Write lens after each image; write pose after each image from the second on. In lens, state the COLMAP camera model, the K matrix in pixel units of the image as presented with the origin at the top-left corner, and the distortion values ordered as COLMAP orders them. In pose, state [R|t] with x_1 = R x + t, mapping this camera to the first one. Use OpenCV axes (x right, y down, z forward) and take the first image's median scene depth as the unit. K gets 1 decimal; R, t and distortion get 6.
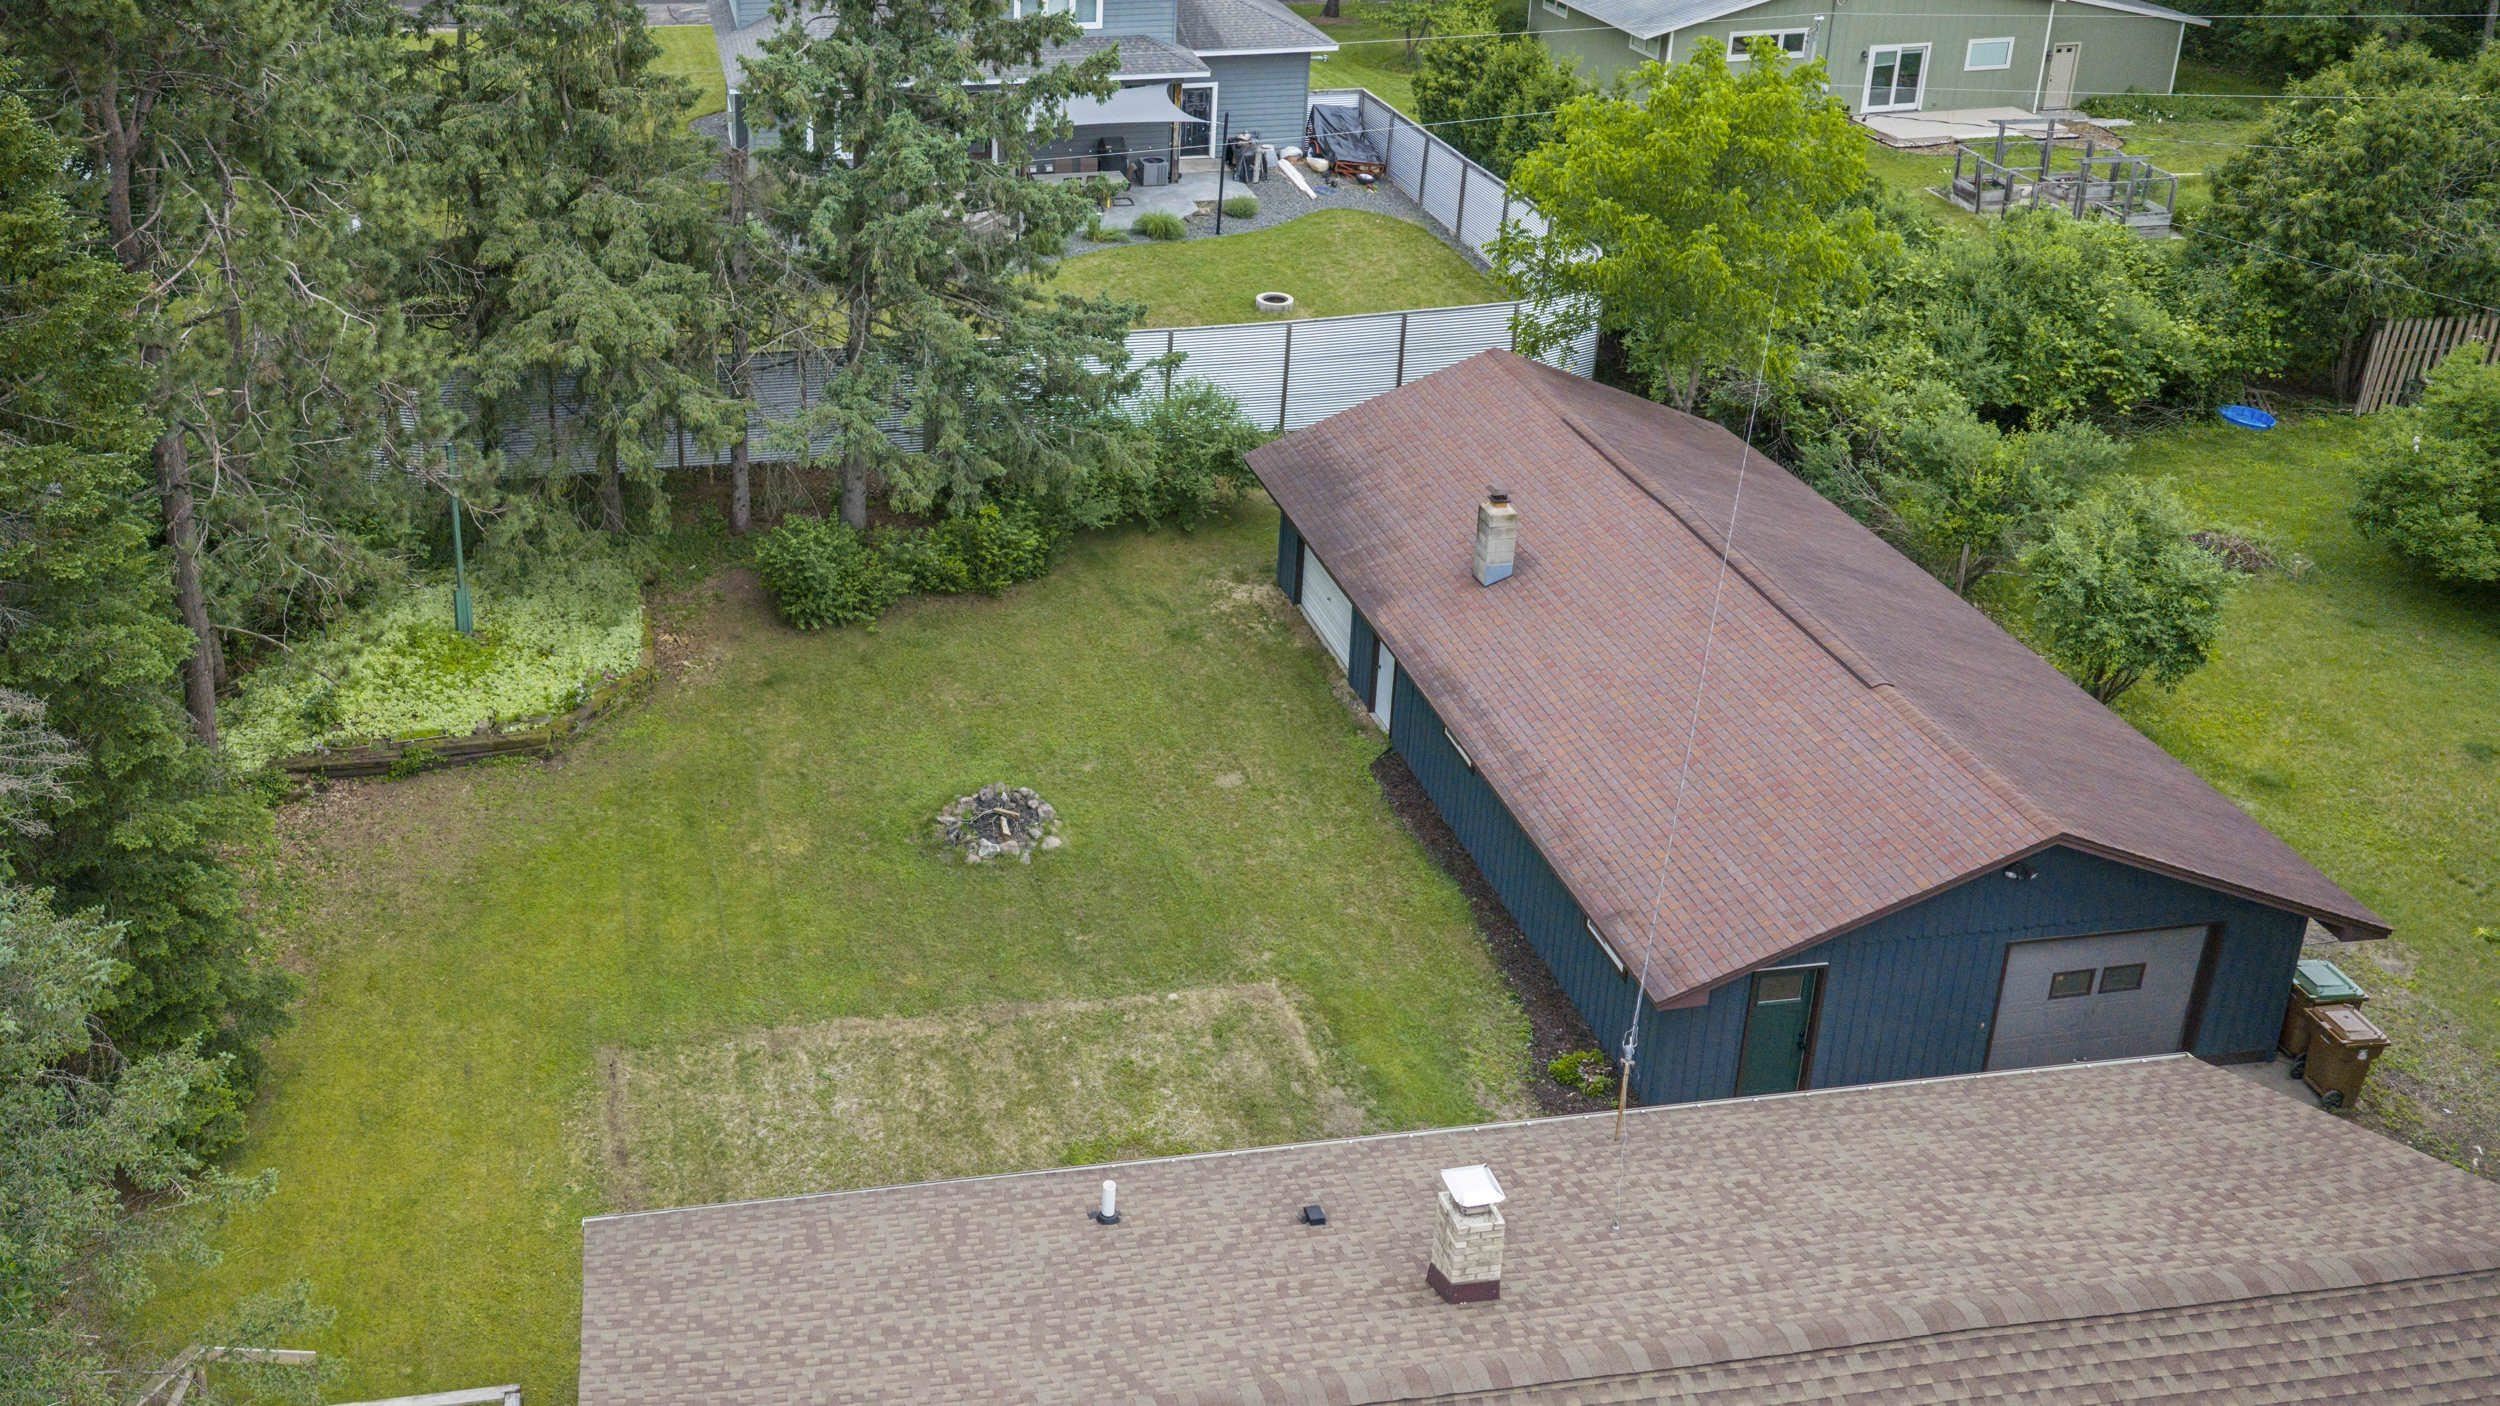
lens RADIAL K [[2118.6, 0, 873.4], [0, 2118.6, 368.4], [0, 0, 1]] dist [0.044365, -0.052232]
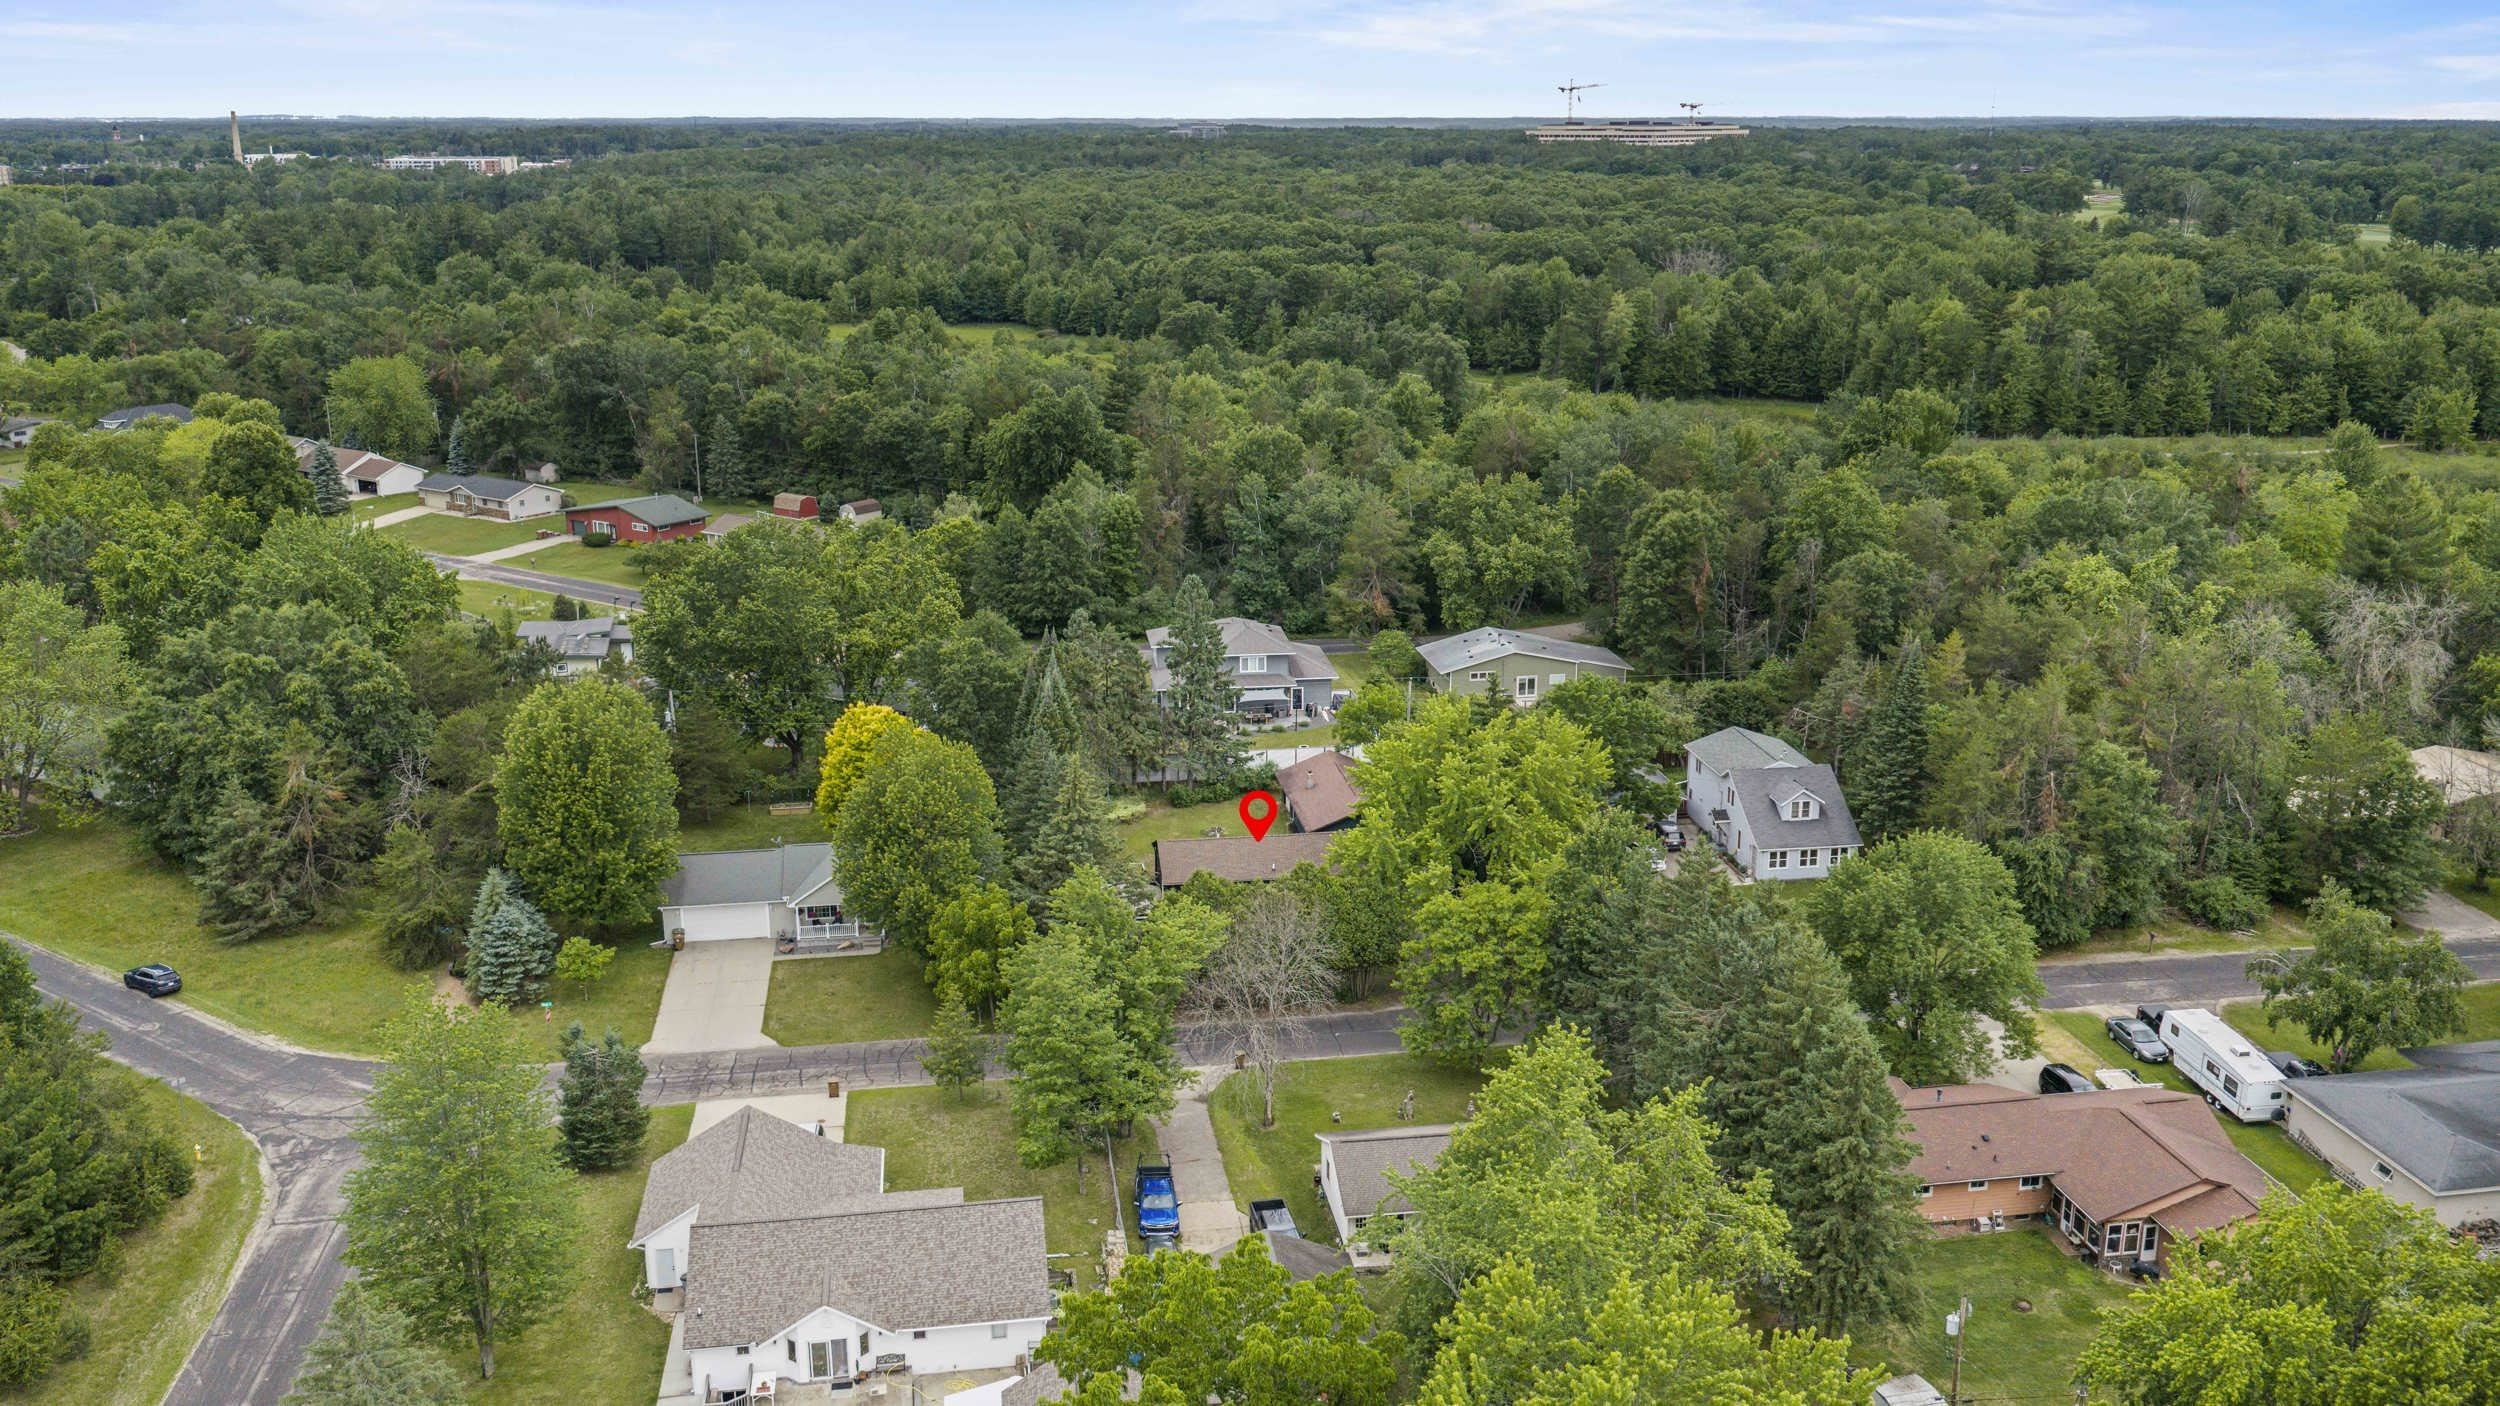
lens RADIAL K [[2085.2, 0, 1250.0], [0, 2085.2, 703.0], [0, 0, 1]] dist [0.009565, -0.007590]
pose [[0.999958, 0.005321, 0.007491, 0.084325], [-0.004498, 0.994375, -0.105821, 0.357936], [-0.008012, 0.105783, 0.994357, -3.410966]]
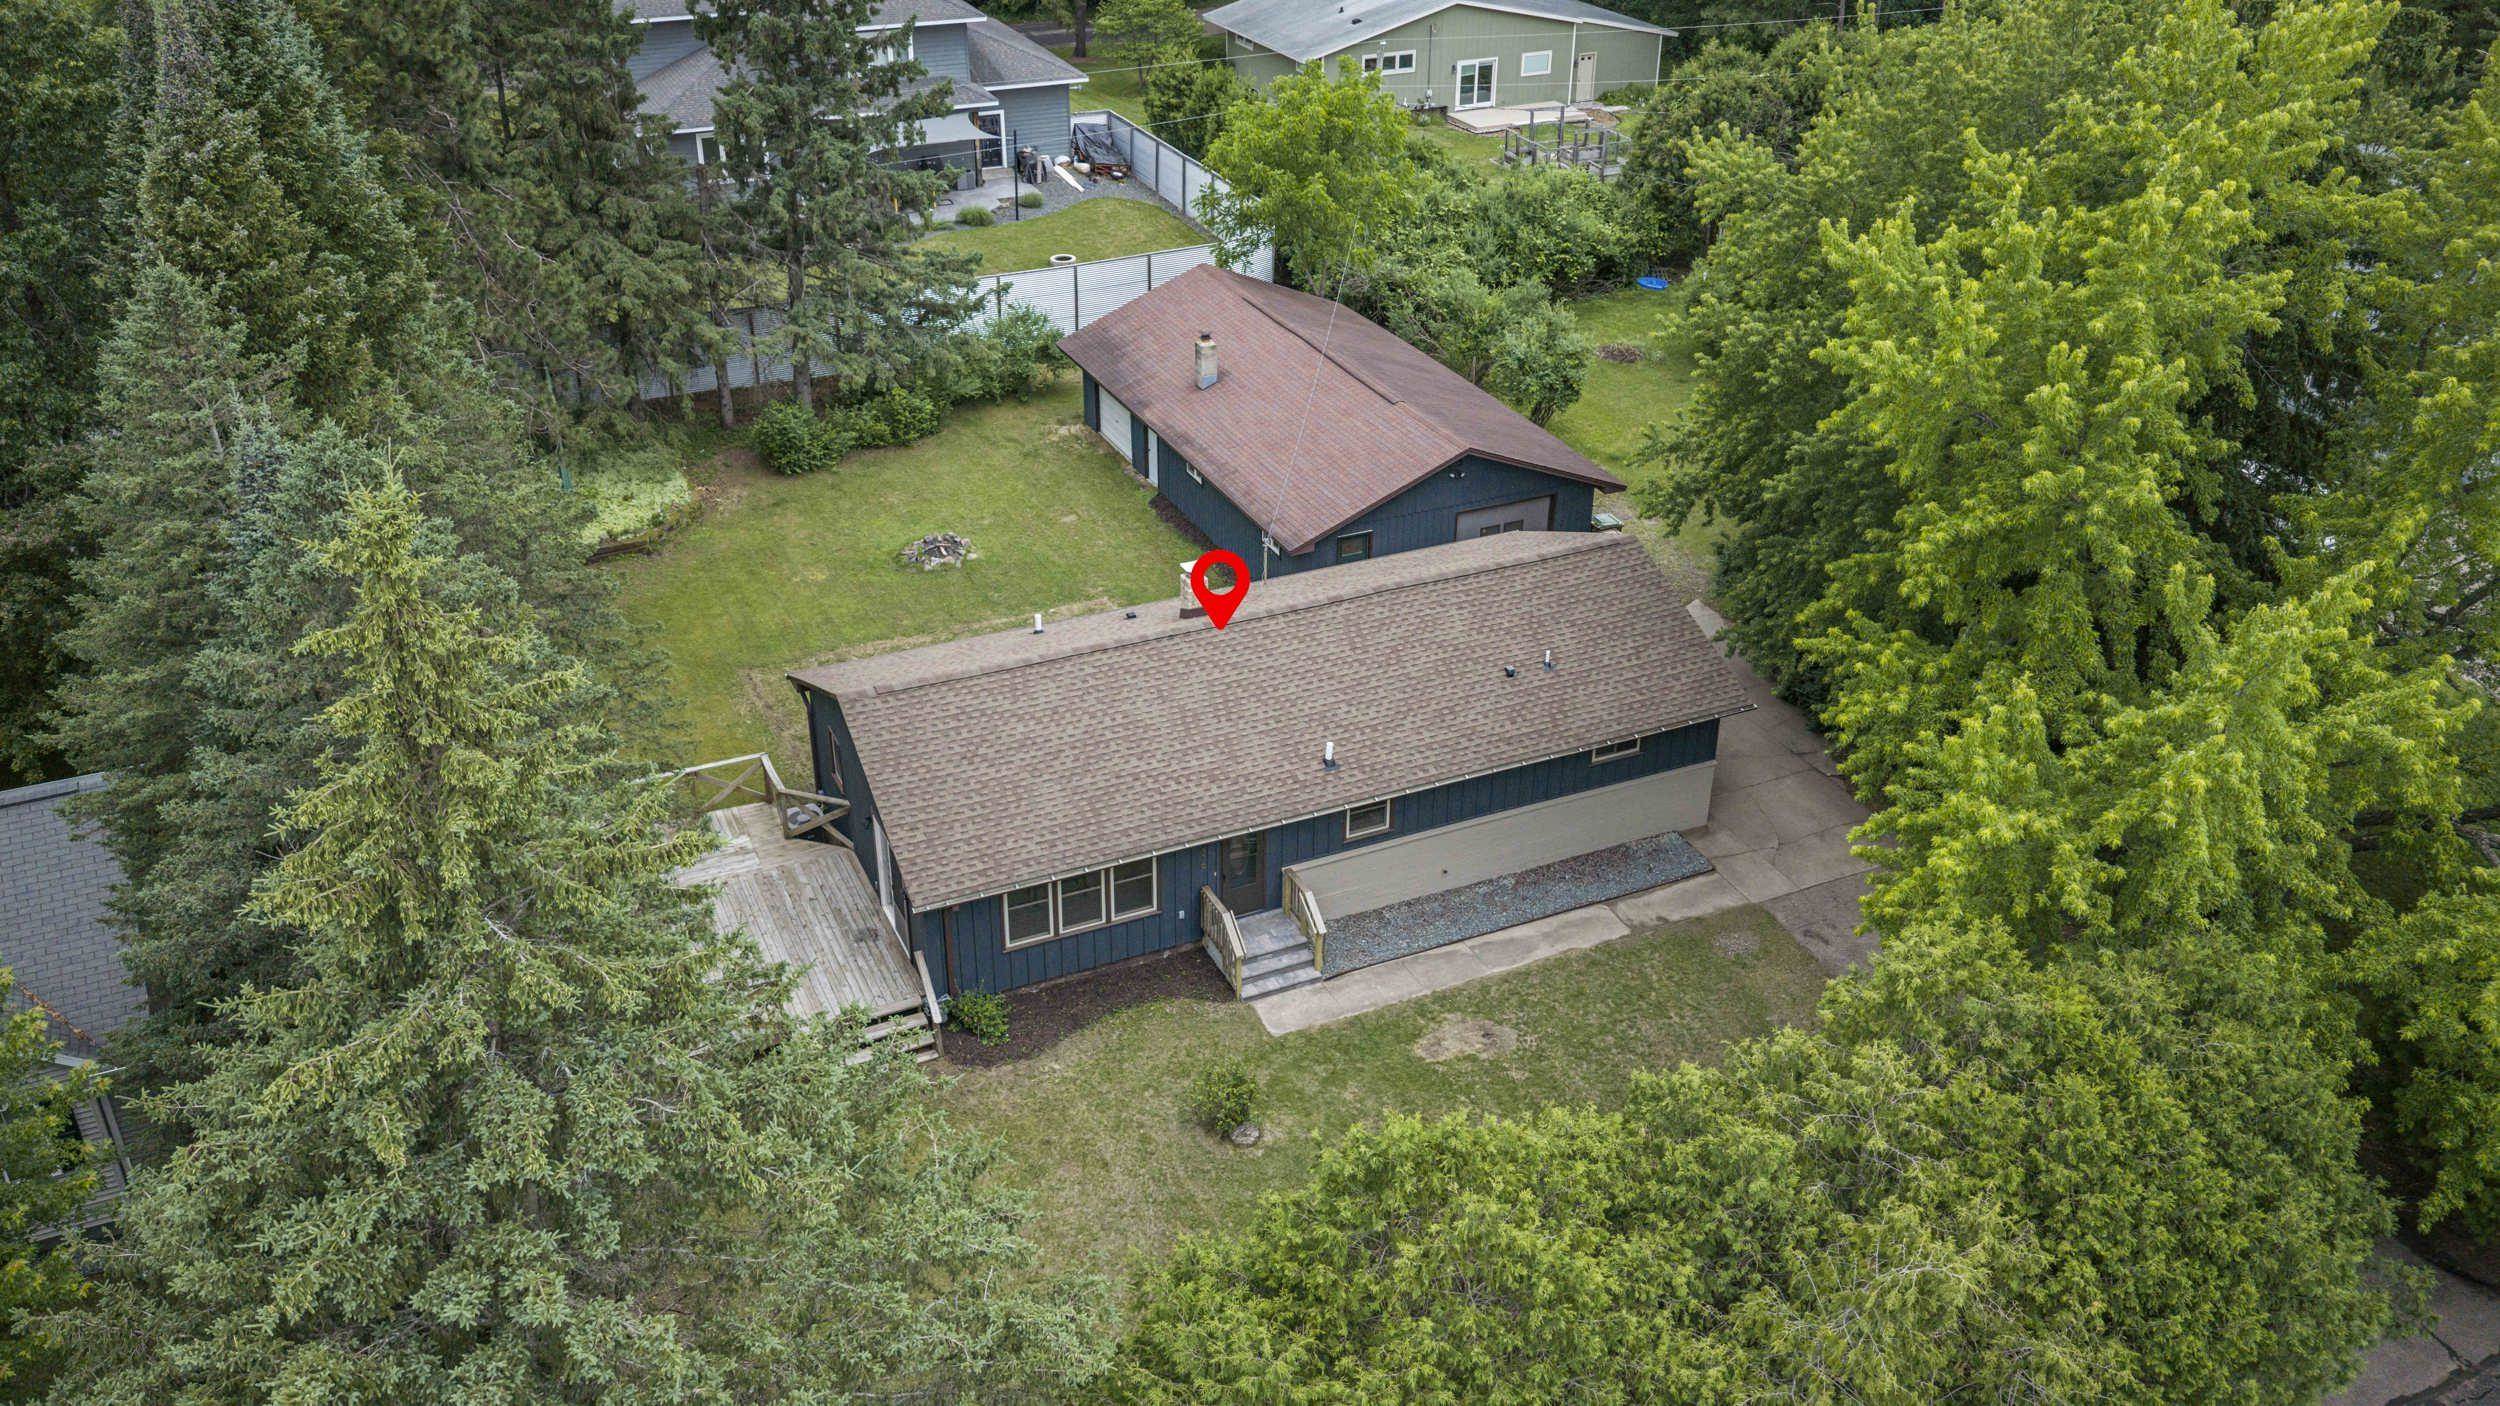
lens RADIAL K [[2085.2, 0, 1250.0], [0, 2085.2, 703.0], [0, 0, 1]] dist [0.009565, -0.007590]
pose [[0.957923, -0.125346, 0.258210, -0.118031], [0.090240, 0.985508, 0.143632, 0.092266], [-0.272472, -0.114288, 0.955352, -0.536704]]
